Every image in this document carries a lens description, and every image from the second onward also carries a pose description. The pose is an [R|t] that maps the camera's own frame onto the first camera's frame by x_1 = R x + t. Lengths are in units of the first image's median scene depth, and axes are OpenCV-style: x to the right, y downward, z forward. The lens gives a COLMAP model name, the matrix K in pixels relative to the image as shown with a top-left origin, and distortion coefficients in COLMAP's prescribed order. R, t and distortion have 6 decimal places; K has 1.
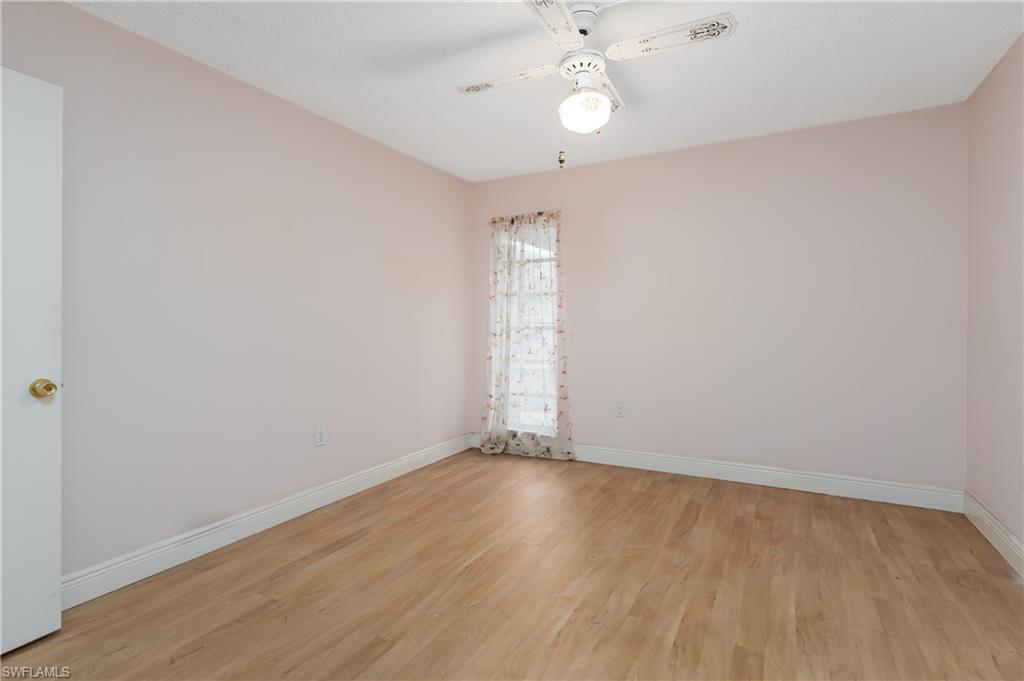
lens RADIAL K [[491.0, 0, 513.4], [0, 491.0, 323.0], [0, 0, 1]] dist [0.001457, -0.000512]
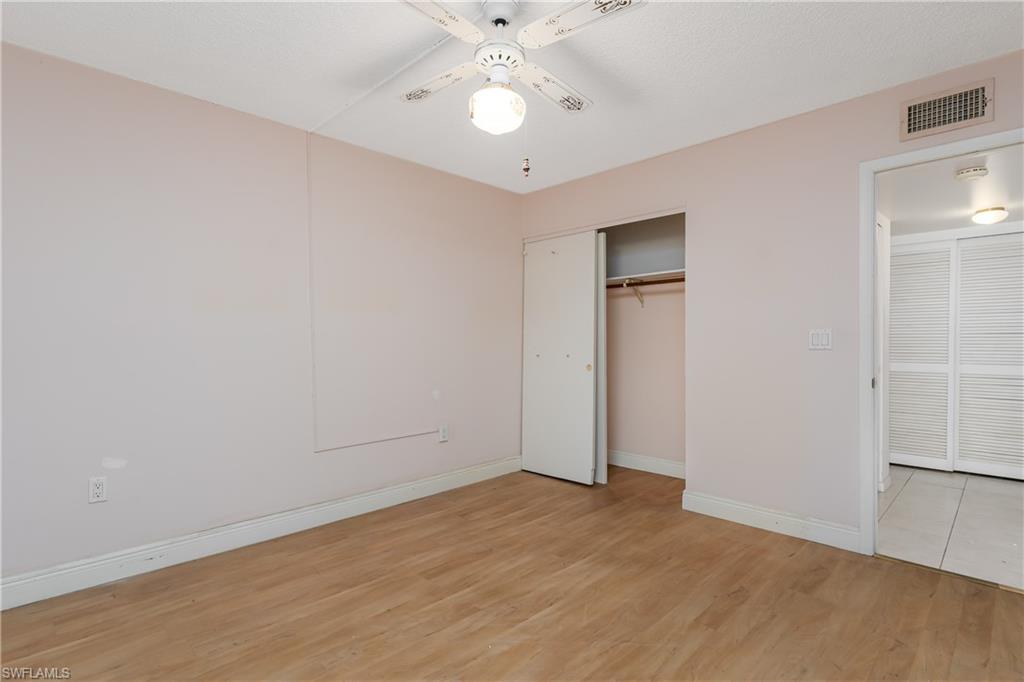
lens RADIAL K [[491.0, 0, 513.4], [0, 491.0, 323.5], [0, 0, 1]] dist [0.001457, -0.000512]
pose [[-0.959105, 0.018378, 0.282454, -0.152039], [0.006885, 0.999109, -0.041627, 0.000487], [-0.282968, -0.037980, -0.958377, 1.990985]]
